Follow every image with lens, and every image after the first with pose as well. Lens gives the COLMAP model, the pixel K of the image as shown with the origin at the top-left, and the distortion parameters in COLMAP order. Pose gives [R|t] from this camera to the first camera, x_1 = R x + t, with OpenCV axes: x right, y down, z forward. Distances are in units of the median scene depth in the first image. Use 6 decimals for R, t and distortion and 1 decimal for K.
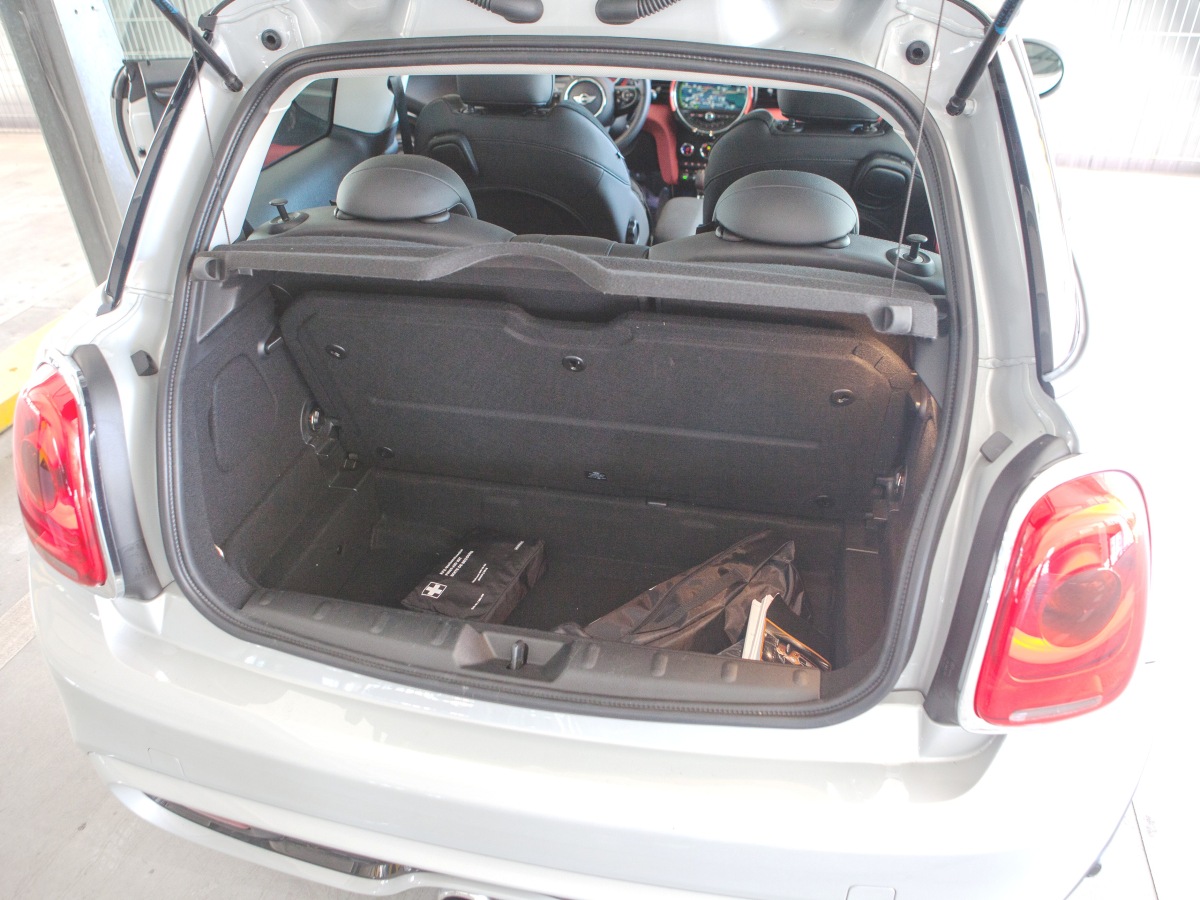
lens RADIAL K [[911.1, 0, 600.0], [0, 911.1, 450.0], [0, 0, 1]] dist [-0.091084, 0.063793]
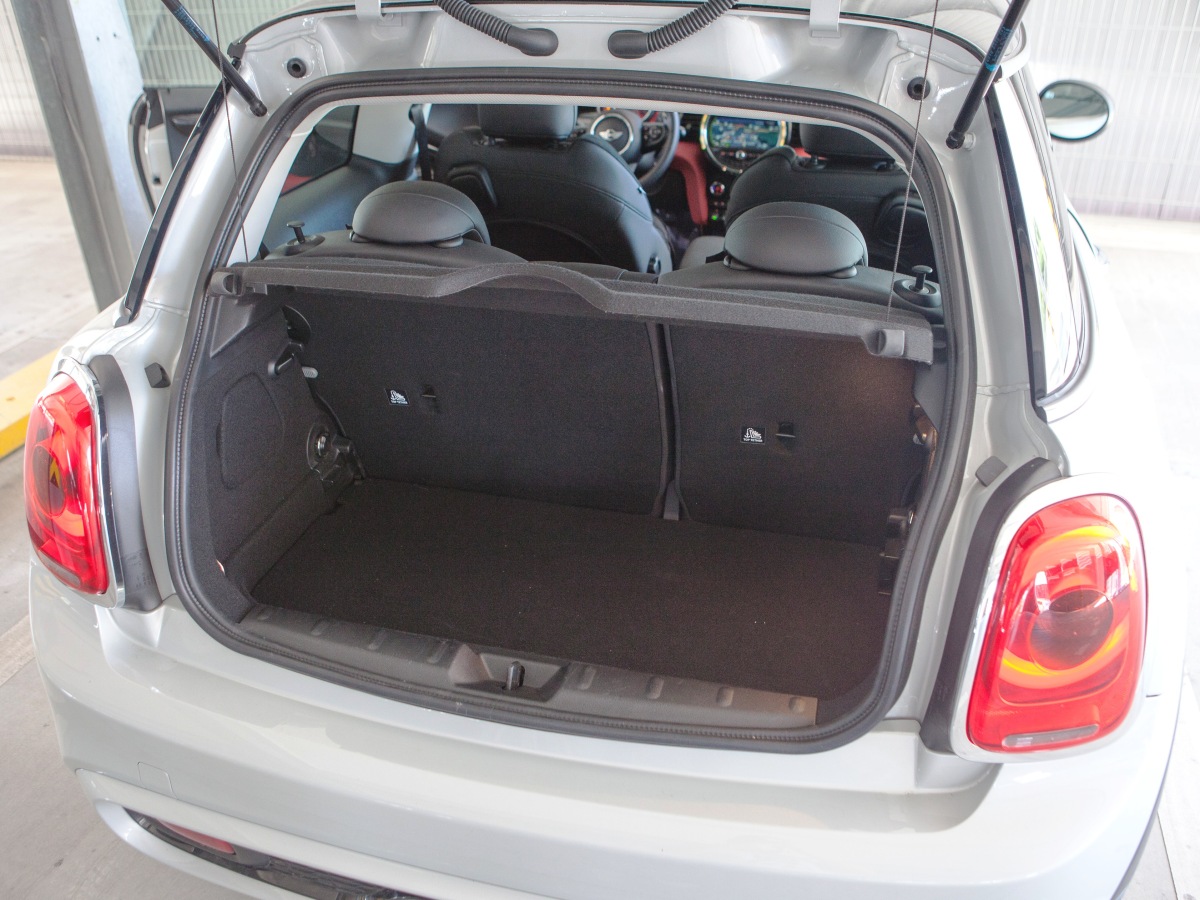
lens RADIAL K [[1004.2, 0, 600.0], [0, 1004.2, 450.0], [0, 0, 1]] dist [-0.086421, 0.076406]
pose [[0.999132, 0.026403, -0.032225, 0.032004], [-0.028599, 0.997157, -0.069711, 0.052192], [0.030293, 0.070572, 0.997047, -0.103793]]
